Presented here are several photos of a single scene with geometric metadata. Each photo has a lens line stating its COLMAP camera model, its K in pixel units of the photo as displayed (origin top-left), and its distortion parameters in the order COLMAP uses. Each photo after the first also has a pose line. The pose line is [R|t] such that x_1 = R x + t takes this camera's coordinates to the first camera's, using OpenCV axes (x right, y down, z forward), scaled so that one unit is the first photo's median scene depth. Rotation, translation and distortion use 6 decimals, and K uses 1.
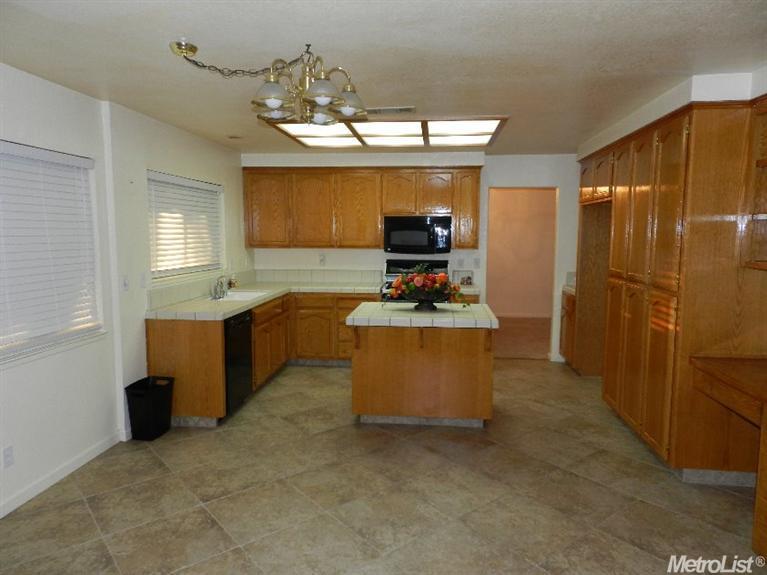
lens RADIAL K [[524.5, 0, 381.1], [0, 524.5, 287.0], [0, 0, 1]] dist [0.011678, -0.002038]
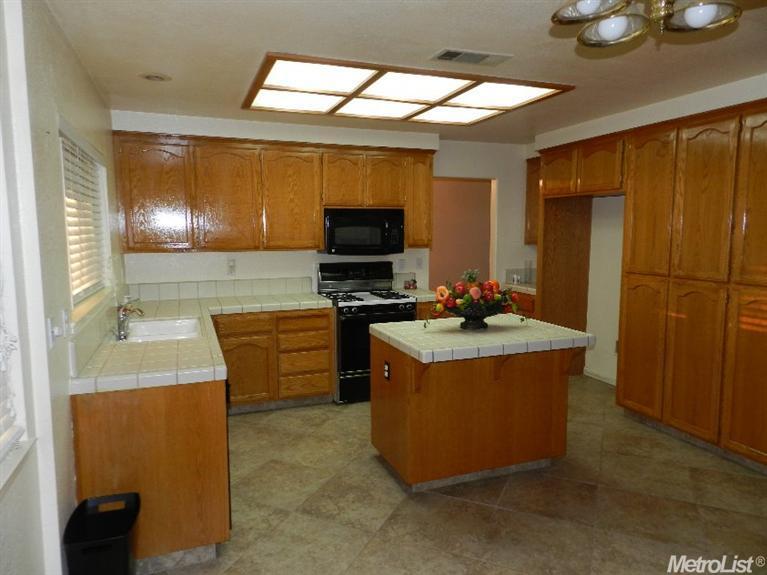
lens RADIAL K [[524.5, 0, 384.2], [0, 524.5, 288.3], [0, 0, 1]] dist [0.011678, -0.002038]
pose [[0.893689, -0.056080, 0.445168, -0.365612], [0.052266, 0.998416, 0.020851, -0.037080], [-0.445632, 0.004633, 0.895204, 0.357863]]
